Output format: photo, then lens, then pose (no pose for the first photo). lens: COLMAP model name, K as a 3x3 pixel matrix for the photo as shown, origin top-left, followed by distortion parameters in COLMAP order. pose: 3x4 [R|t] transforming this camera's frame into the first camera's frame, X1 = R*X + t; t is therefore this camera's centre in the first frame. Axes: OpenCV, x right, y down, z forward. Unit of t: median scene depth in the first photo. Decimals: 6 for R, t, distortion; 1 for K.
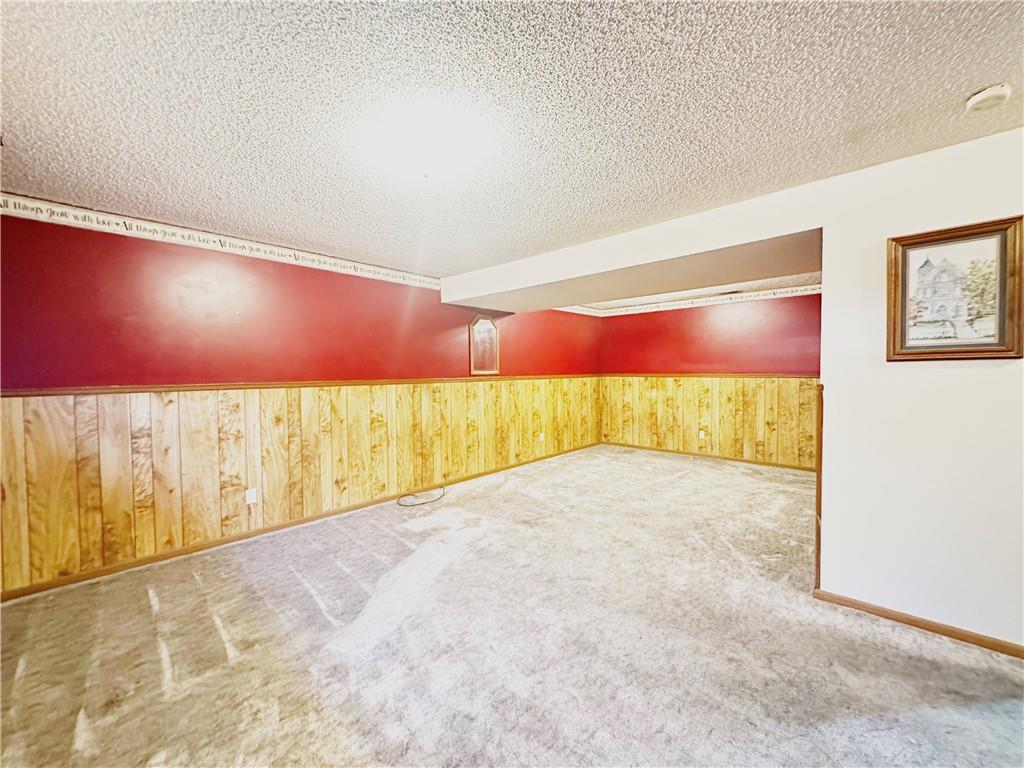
lens RADIAL K [[408.8, 0, 513.6], [0, 408.8, 381.2], [0, 0, 1]] dist [-0.003649, 0.001196]
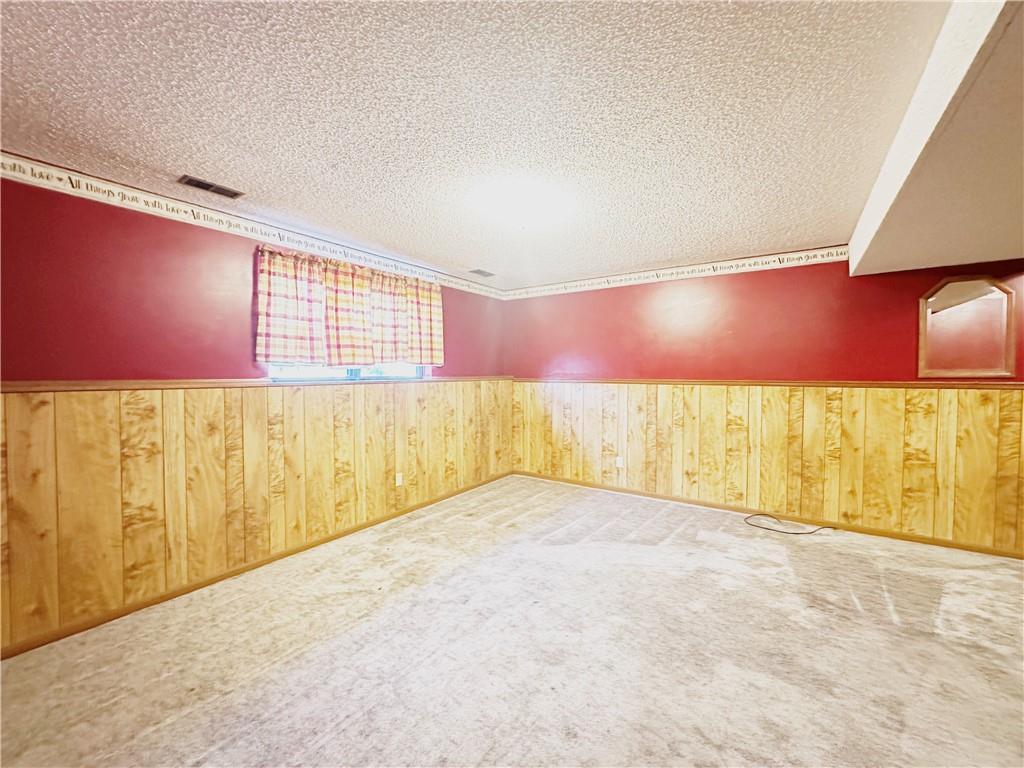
lens RADIAL K [[408.8, 0, 513.8], [0, 408.8, 381.9], [0, 0, 1]] dist [-0.003649, 0.001196]
pose [[0.149708, 0.032308, -0.988202, 0.582312], [-0.025715, 0.999255, 0.028773, -0.014575], [0.988396, 0.021104, 0.150427, 0.393492]]
